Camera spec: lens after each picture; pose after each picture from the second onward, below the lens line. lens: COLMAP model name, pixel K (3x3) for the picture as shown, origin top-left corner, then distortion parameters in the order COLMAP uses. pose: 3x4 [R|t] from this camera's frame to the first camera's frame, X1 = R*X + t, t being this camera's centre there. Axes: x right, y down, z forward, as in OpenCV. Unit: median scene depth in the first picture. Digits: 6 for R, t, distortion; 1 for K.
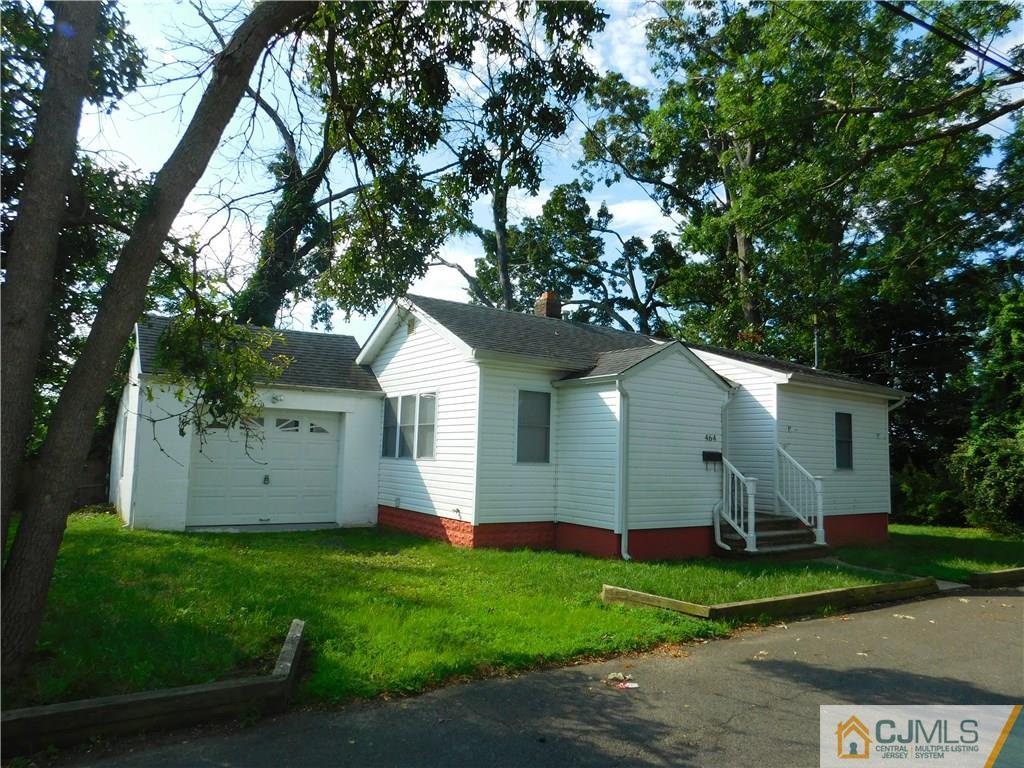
lens RADIAL K [[684.2, 0, 512.0], [0, 684.2, 384.0], [0, 0, 1]] dist [-0.045758, -0.000705]
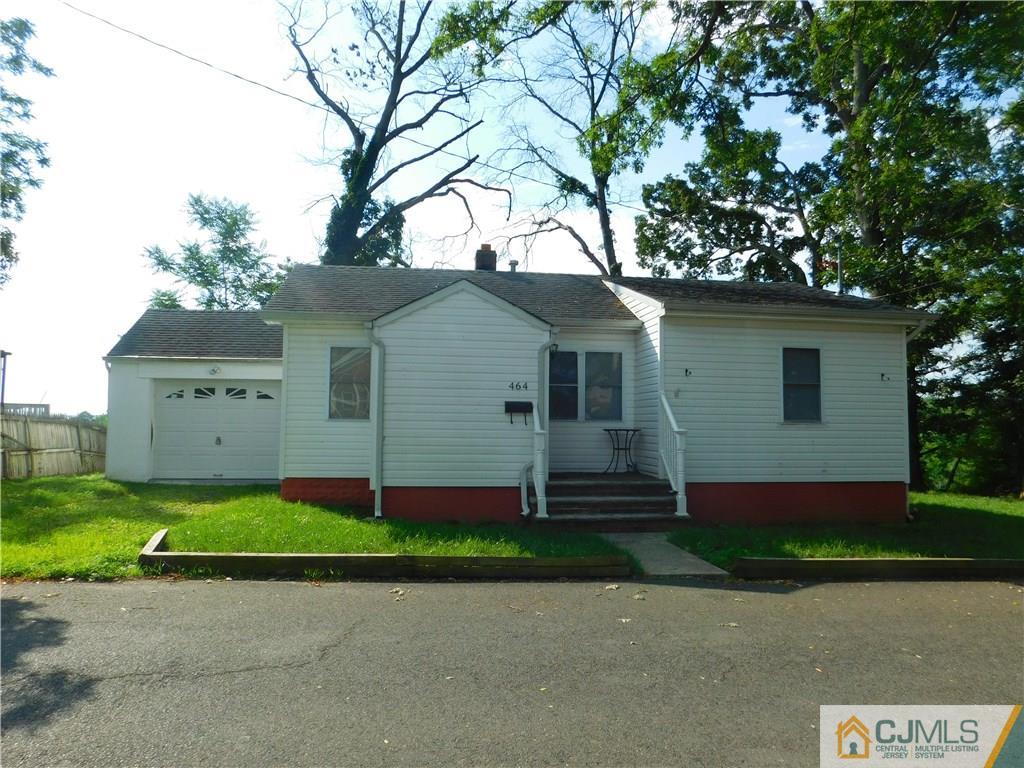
lens RADIAL K [[684.2, 0, 512.0], [0, 684.2, 384.0], [0, 0, 1]] dist [-0.045758, -0.000705]
pose [[0.889504, -0.047968, -0.454403, 0.594883], [0.064351, 0.997714, 0.020647, 0.050630], [0.452374, -0.047607, 0.890557, 0.193193]]
